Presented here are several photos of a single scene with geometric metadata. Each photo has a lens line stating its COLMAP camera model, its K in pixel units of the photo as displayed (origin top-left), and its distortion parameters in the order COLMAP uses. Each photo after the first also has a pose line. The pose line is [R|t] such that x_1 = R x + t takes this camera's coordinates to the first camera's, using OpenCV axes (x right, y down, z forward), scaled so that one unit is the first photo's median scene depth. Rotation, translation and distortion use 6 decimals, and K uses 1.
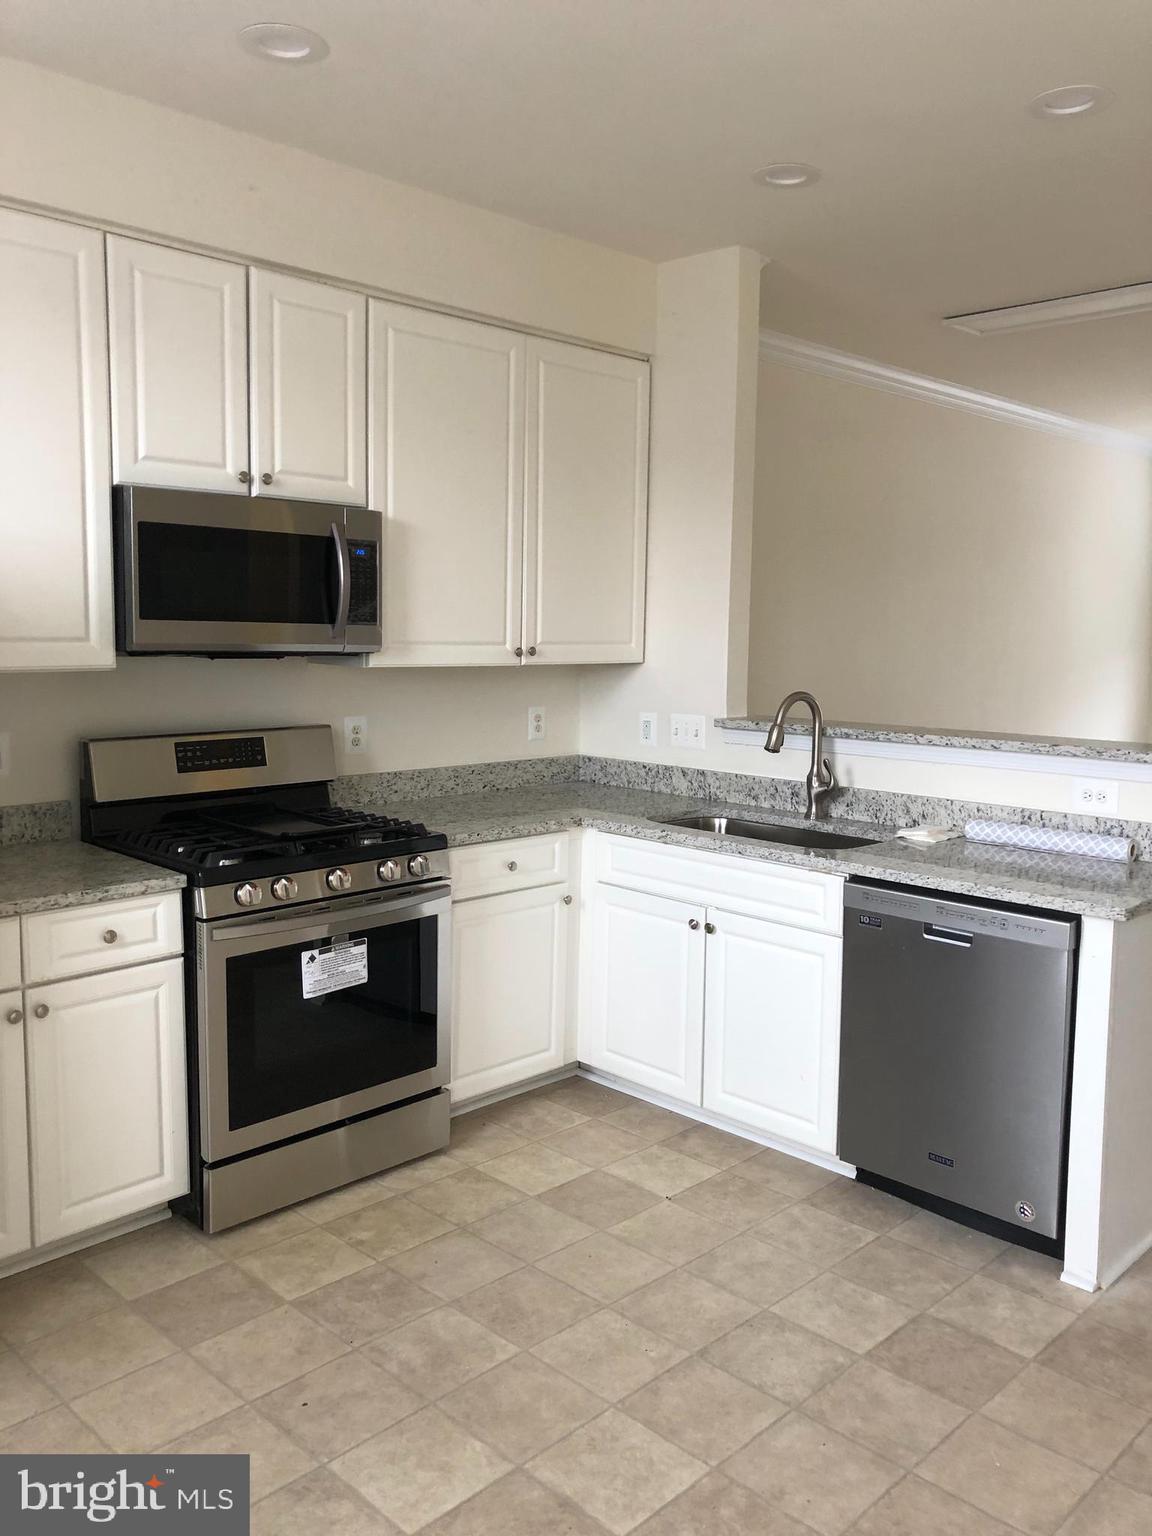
lens RADIAL K [[1262.1, 0, 582.5], [0, 1262.1, 774.3], [0, 0, 1]] dist [0.039188, -0.021129]
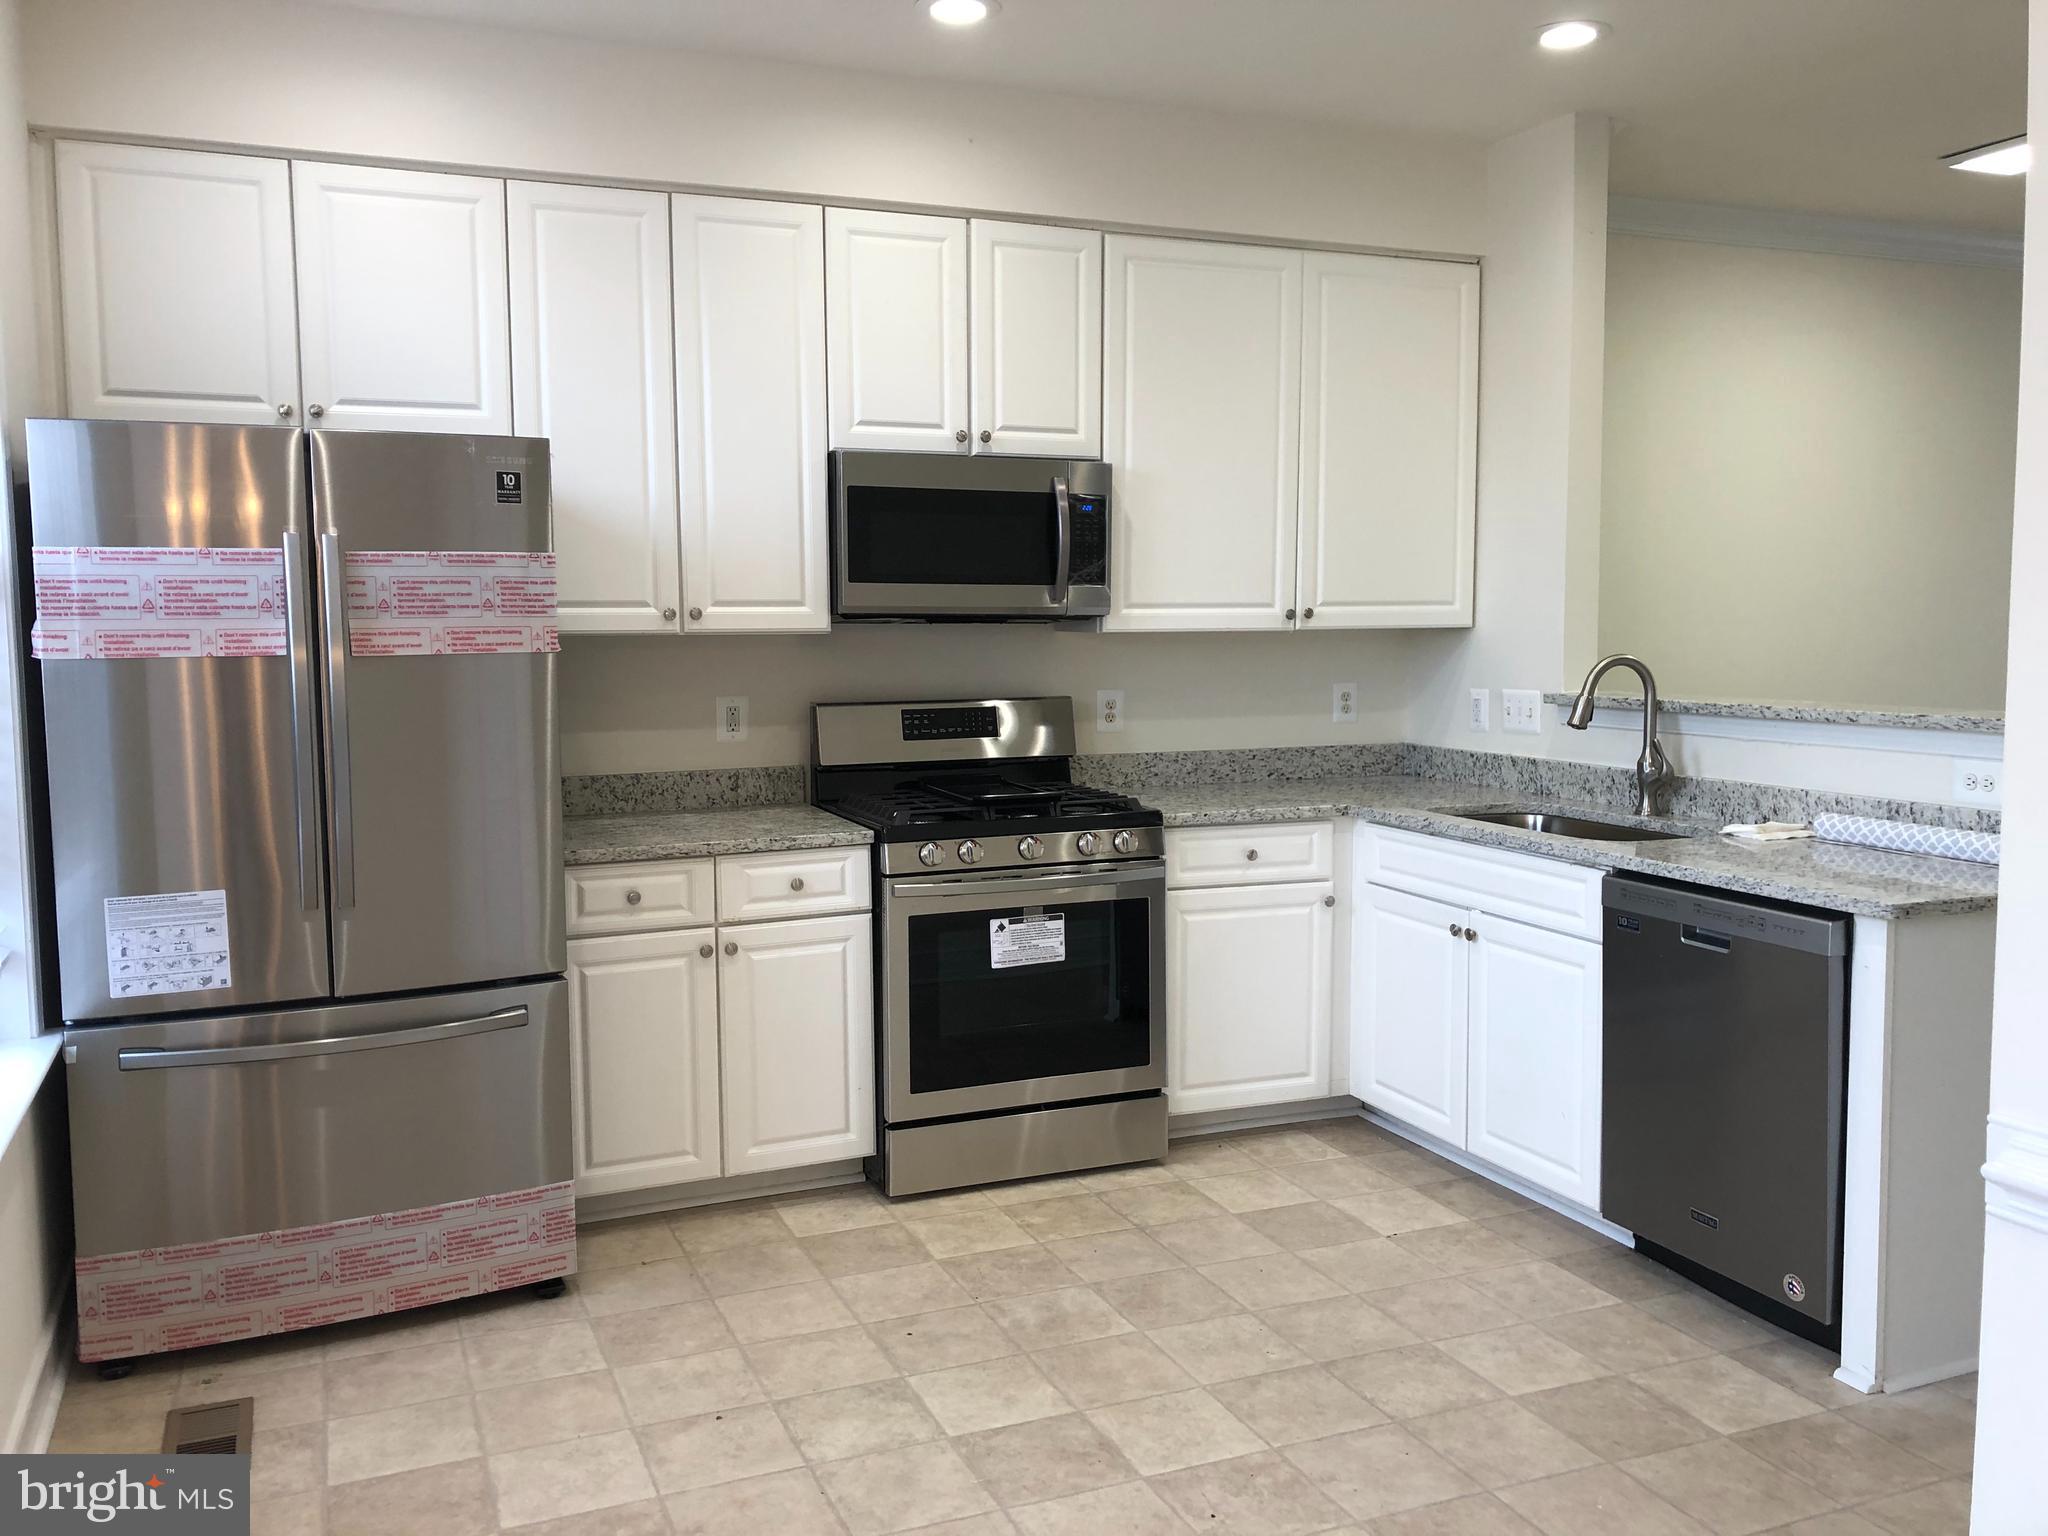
lens RADIAL K [[1682.9, 0, 1010.6], [0, 1682.9, 762.9], [0, 0, 1]] dist [0.039188, -0.021129]
pose [[0.918742, 0.015543, -0.394552, 0.288615], [-0.029888, 0.999096, -0.030239, 0.056829], [0.393725, 0.039574, 0.918376, -0.173810]]
